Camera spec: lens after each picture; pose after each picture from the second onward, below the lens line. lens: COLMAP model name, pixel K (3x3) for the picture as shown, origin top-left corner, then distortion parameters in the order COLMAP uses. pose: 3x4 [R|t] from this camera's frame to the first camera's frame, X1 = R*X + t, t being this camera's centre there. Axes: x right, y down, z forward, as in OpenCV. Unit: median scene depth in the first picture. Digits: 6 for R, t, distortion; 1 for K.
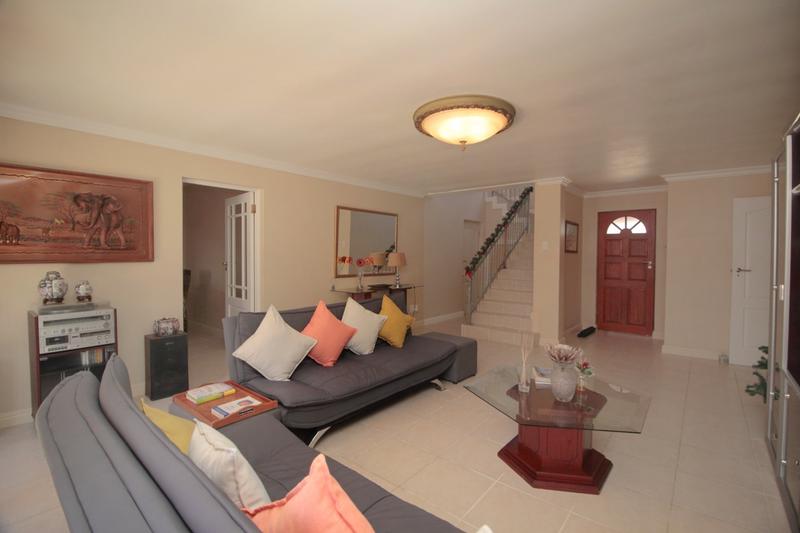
lens RADIAL K [[368.5, 0, 404.3], [0, 368.5, 264.7], [0, 0, 1]] dist [-0.018323, -0.000227]
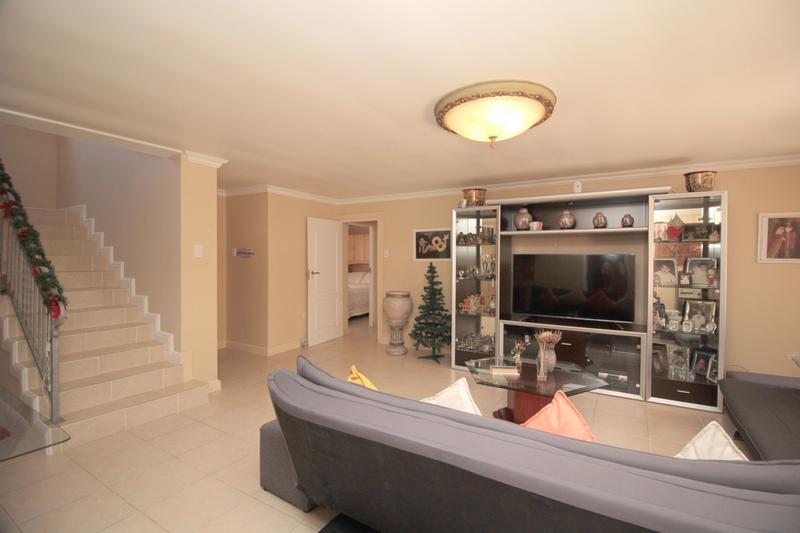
lens RADIAL K [[368.5, 0, 404.3], [0, 368.5, 264.7], [0, 0, 1]] dist [-0.018323, -0.000227]
pose [[-0.158251, -0.025689, 0.987065, -0.307509], [0.021935, 0.999323, 0.029524, -0.033249], [-0.987155, 0.026323, -0.157581, 0.629317]]
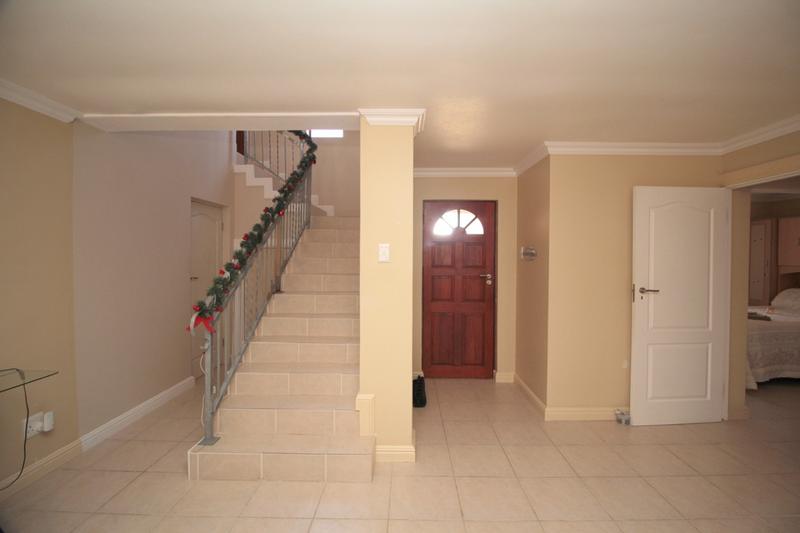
lens RADIAL K [[368.5, 0, 404.3], [0, 368.5, 264.7], [0, 0, 1]] dist [-0.018323, -0.000227]
pose [[0.777409, -0.016976, 0.628766, 0.089981], [0.018558, 0.999820, 0.004048, -0.032211], [-0.628721, 0.008521, 0.777584, 0.528725]]
